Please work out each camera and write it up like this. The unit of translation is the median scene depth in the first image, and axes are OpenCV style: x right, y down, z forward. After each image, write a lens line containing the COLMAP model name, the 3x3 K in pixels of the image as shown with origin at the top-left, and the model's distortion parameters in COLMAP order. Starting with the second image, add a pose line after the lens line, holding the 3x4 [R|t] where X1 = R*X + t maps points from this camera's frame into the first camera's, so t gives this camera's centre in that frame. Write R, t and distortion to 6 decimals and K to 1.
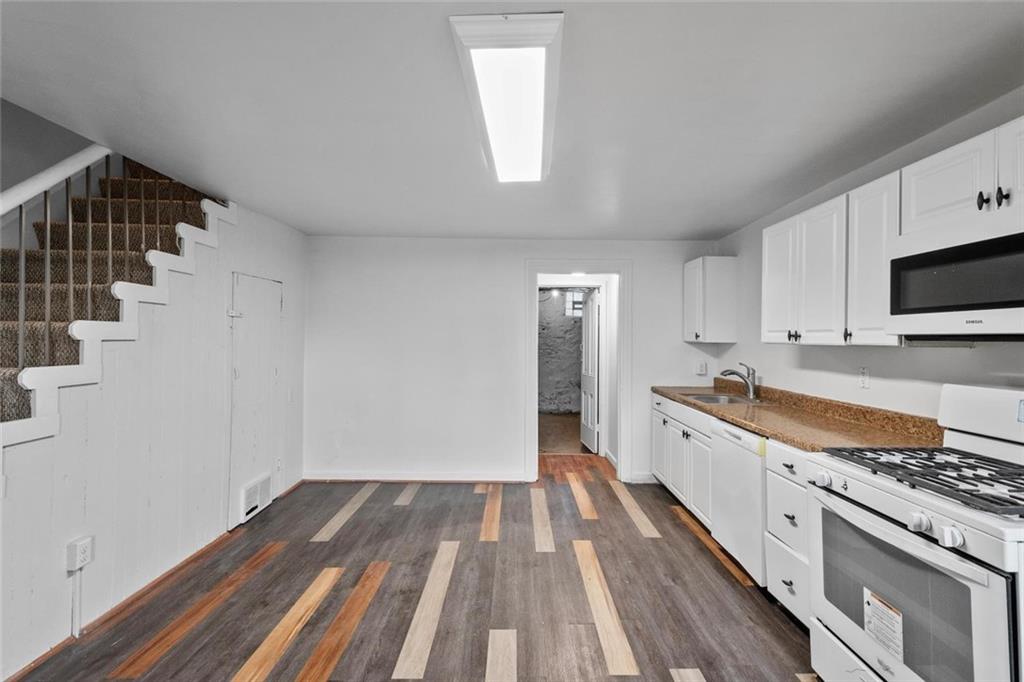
lens RADIAL K [[462.0, 0, 515.3], [0, 462.0, 337.0], [0, 0, 1]] dist [0.013697, -0.002955]
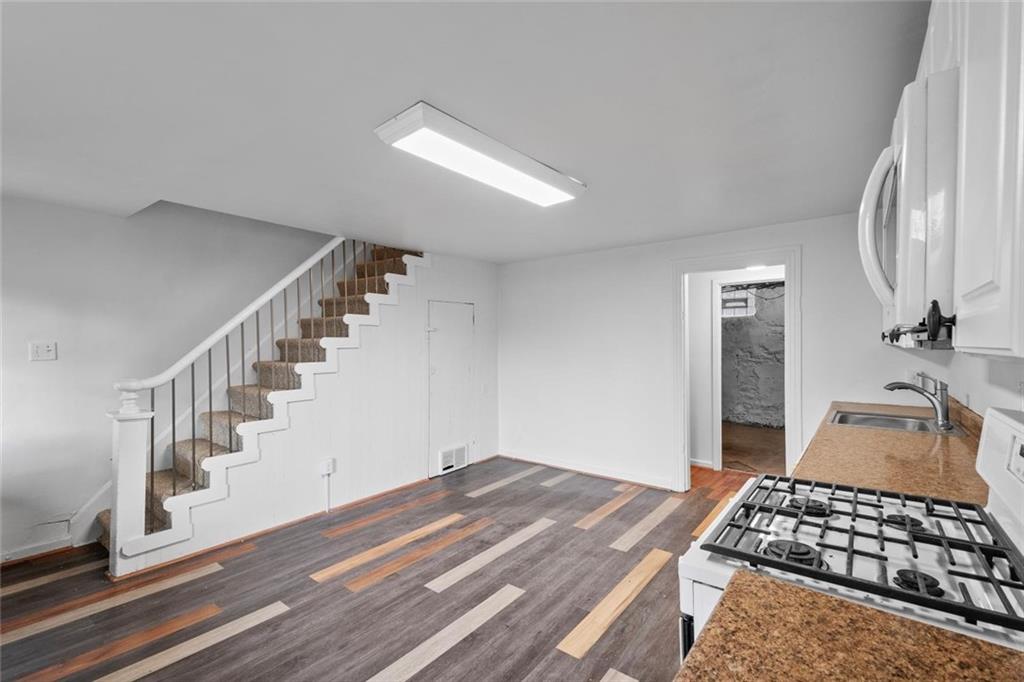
lens RADIAL K [[462.0, 0, 520.2], [0, 462.0, 348.2], [0, 0, 1]] dist [0.013697, -0.002955]
pose [[0.771925, -0.007003, -0.635675, 0.556138], [0.015254, 0.999855, 0.007508, 0.002462], [0.635530, -0.015492, 0.771921, 0.067525]]
